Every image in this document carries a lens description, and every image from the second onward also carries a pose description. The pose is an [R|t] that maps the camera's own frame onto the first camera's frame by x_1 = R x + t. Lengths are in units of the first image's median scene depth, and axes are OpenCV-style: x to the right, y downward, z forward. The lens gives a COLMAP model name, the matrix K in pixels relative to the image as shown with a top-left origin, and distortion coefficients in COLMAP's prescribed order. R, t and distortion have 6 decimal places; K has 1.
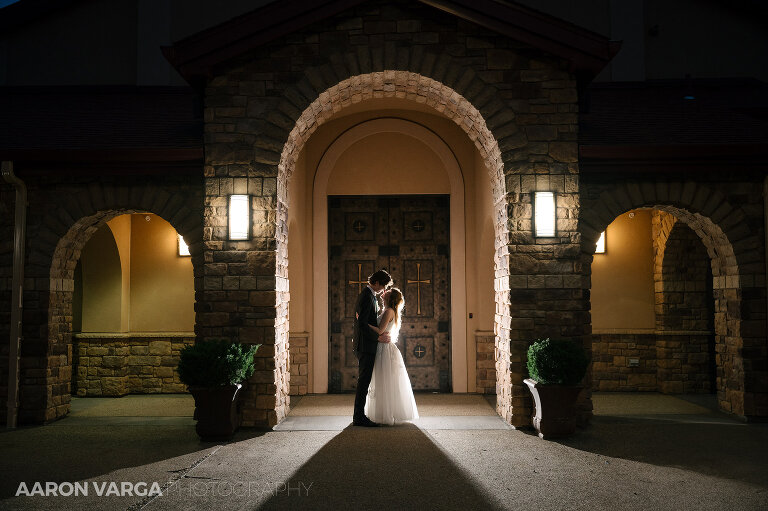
lens RADIAL K [[734.9, 0, 376.1], [0, 734.9, 260.0], [0, 0, 1]] dist [-0.000091, 0.001386]
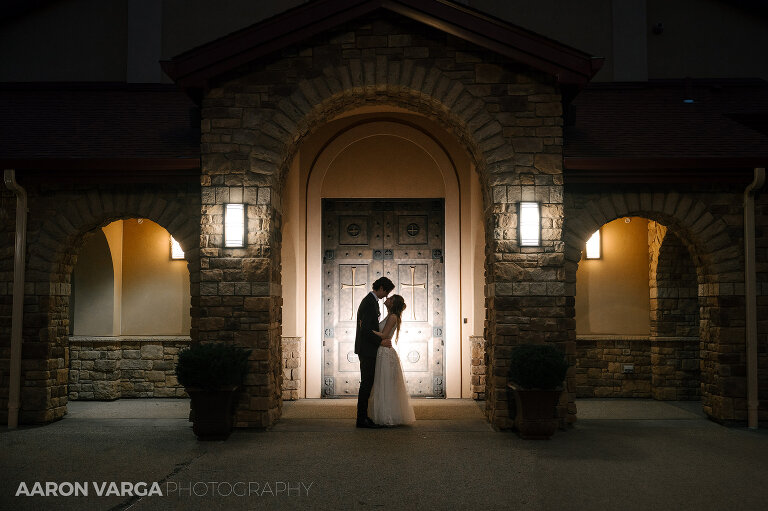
lens RADIAL K [[859.2, 0, 384.0], [0, 859.2, 255.5], [0, 0, 1]] dist [-0.004003, 0.000025]
pose [[0.999986, 0.004949, 0.001915, 0.020772], [-0.004956, 0.999982, 0.003304, -0.019662], [-0.001899, -0.003314, 0.999993, -0.199496]]
